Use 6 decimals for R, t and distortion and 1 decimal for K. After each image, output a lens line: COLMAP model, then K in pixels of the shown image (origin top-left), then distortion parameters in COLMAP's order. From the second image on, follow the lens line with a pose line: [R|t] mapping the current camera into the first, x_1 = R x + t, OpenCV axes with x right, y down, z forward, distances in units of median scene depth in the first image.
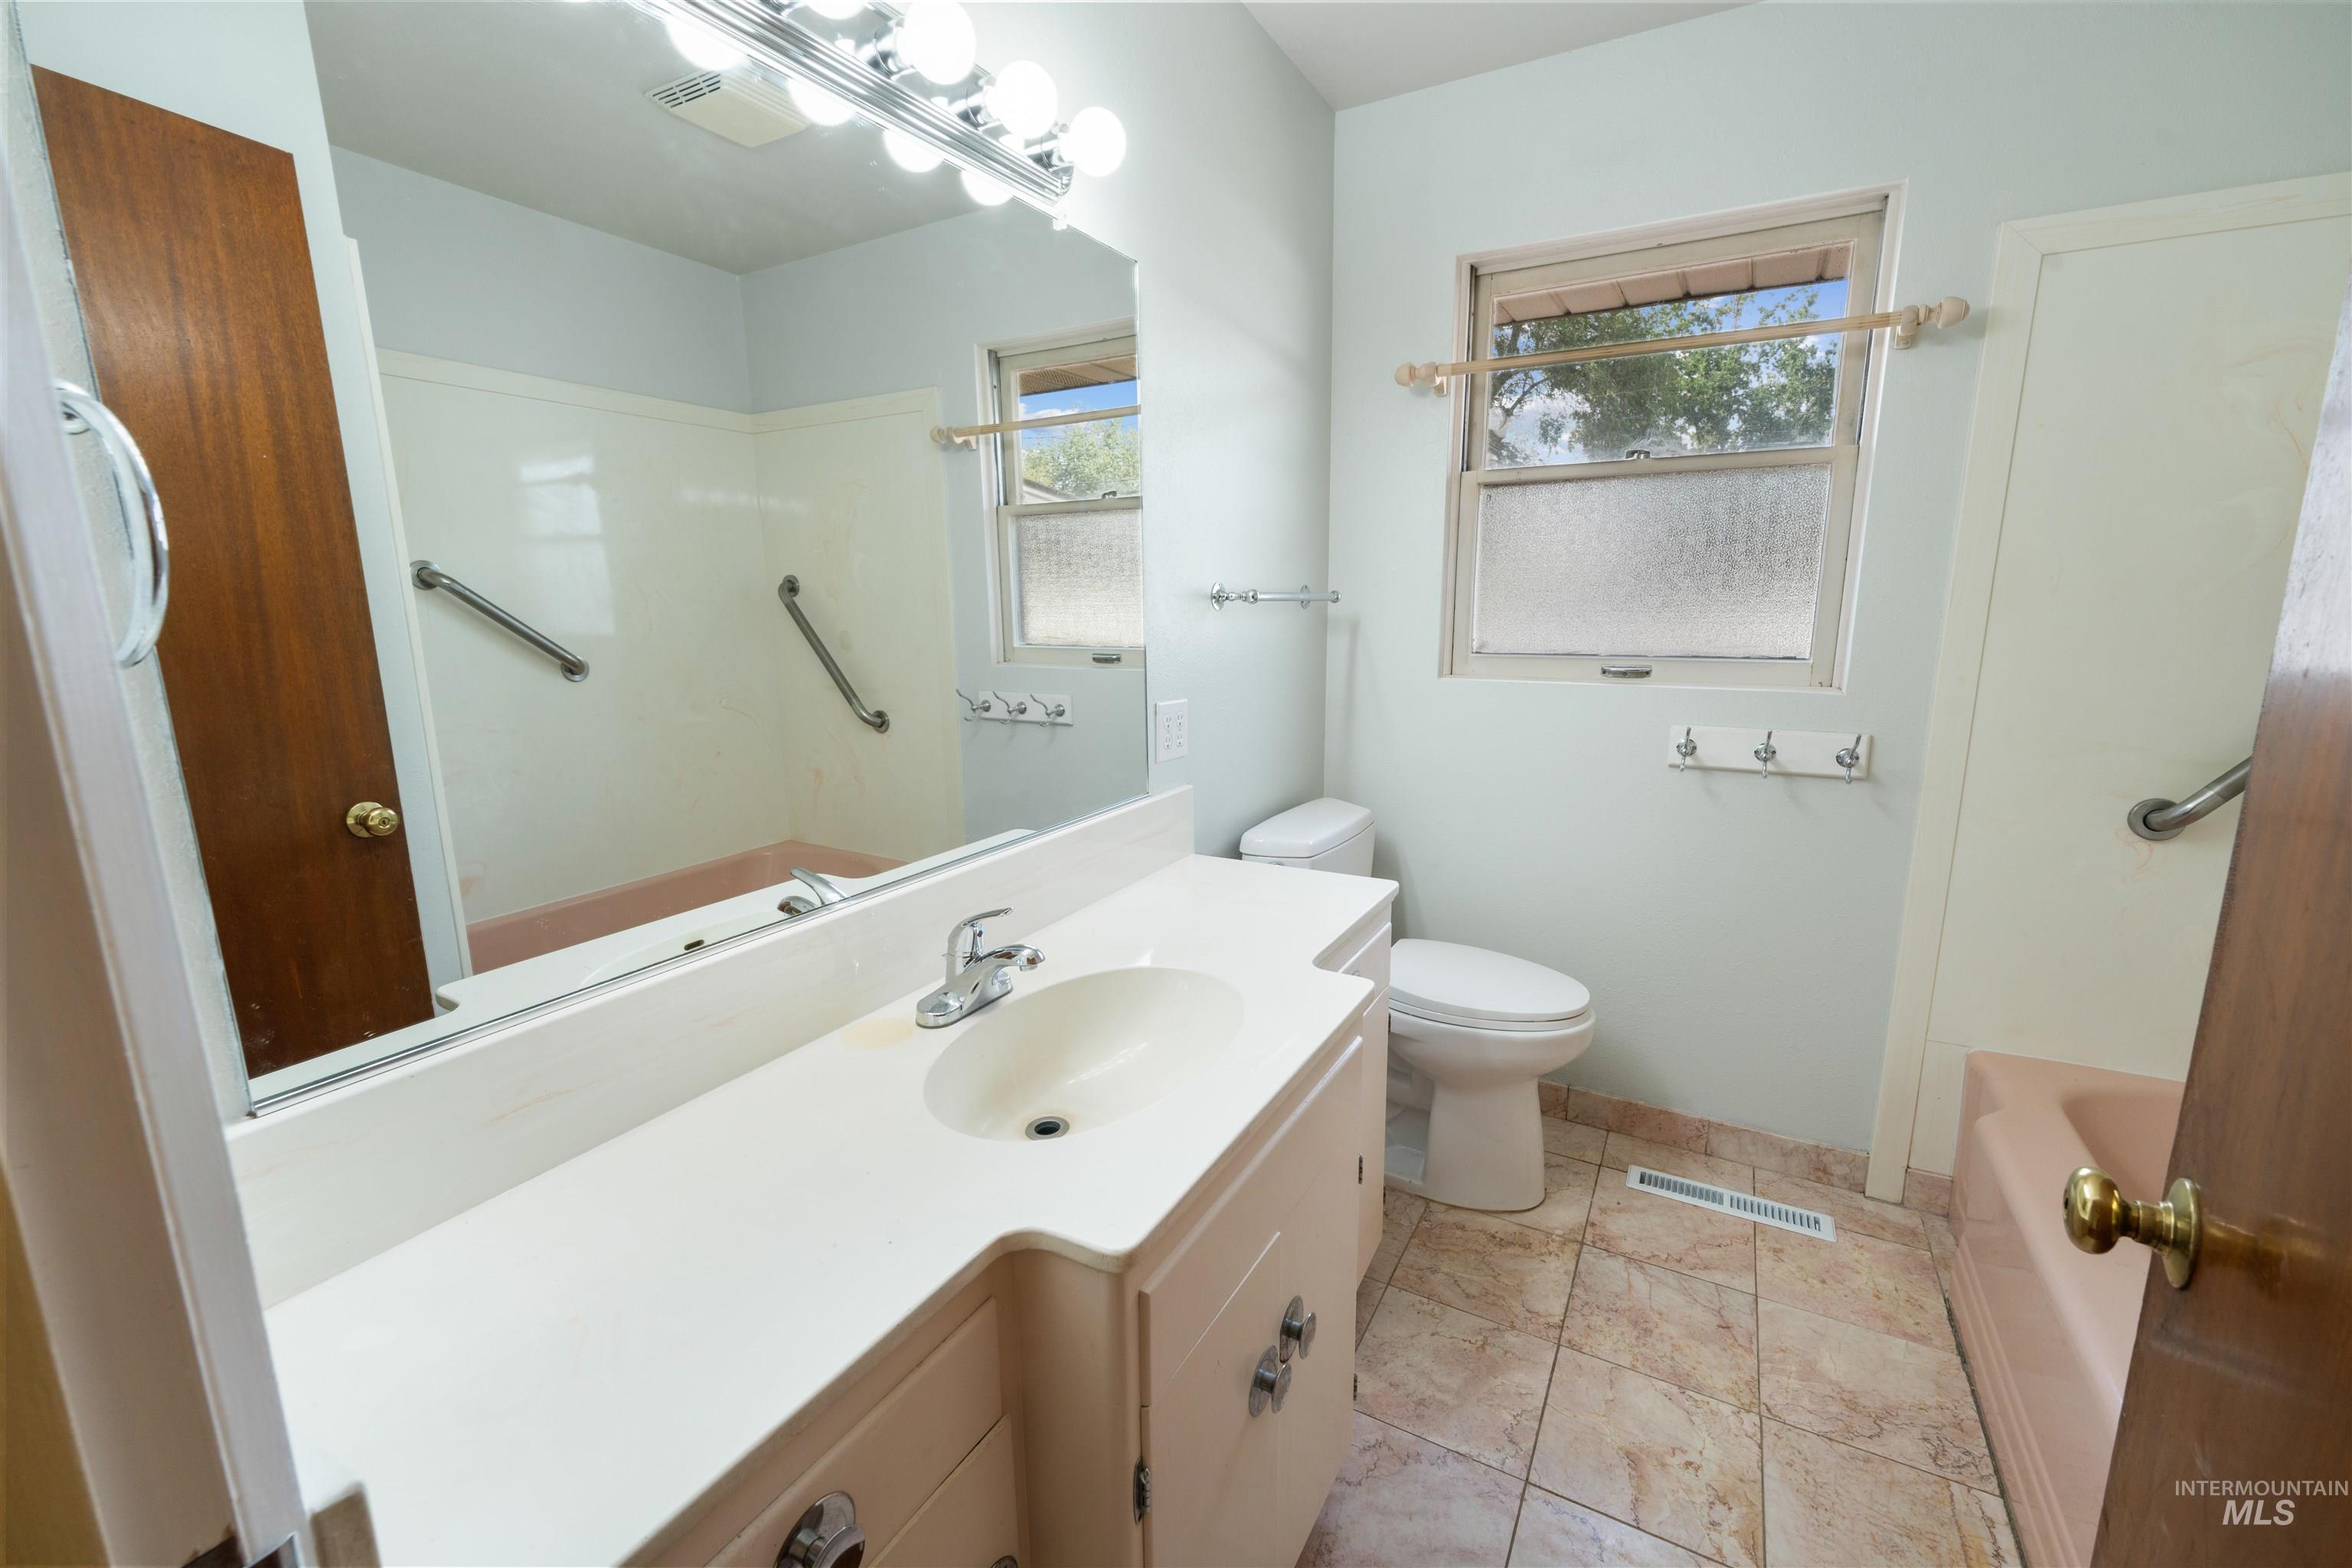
lens RADIAL K [[980.4, 0, 1183.1], [0, 980.4, 769.4], [0, 0, 1]] dist [0.000830, 0.000150]
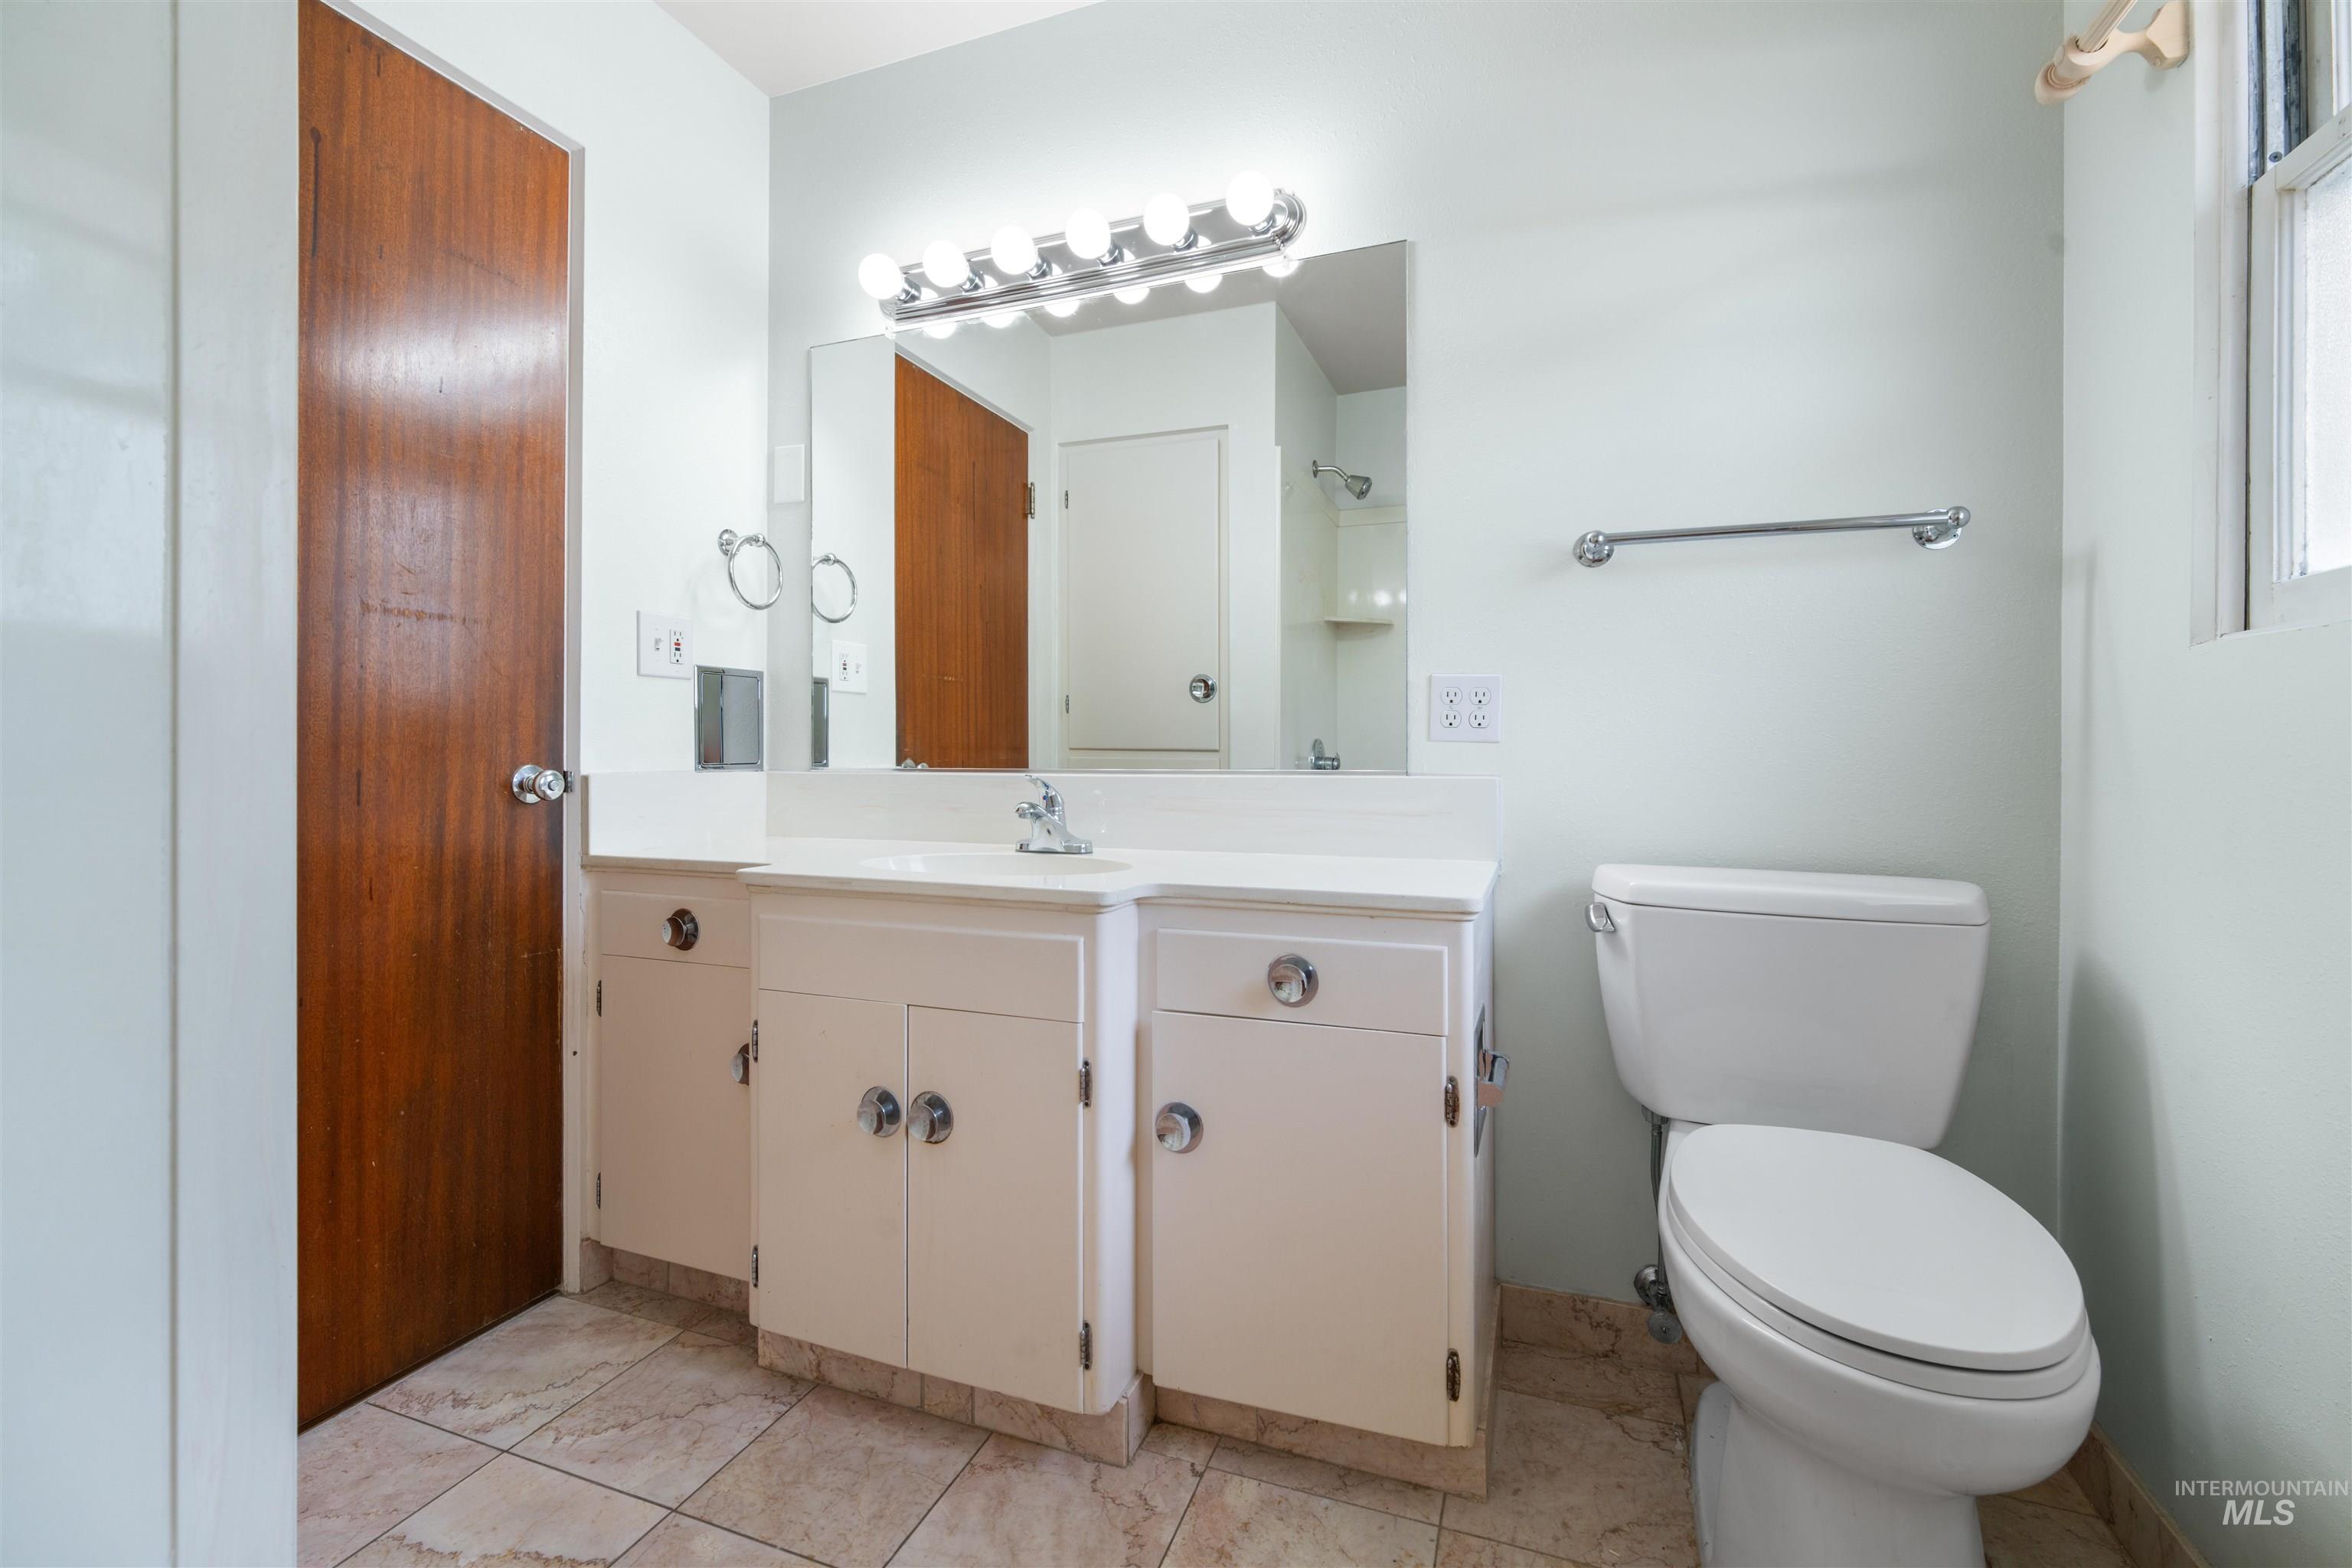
lens RADIAL K [[980.4, 0, 1183.1], [0, 980.4, 769.4], [0, 0, 1]] dist [0.000830, 0.000150]
pose [[0.153481, 0.012383, -0.988074, 1.066273], [-0.185767, 0.982455, -0.016543, 0.093057], [0.970533, 0.186091, 0.153088, 0.831191]]
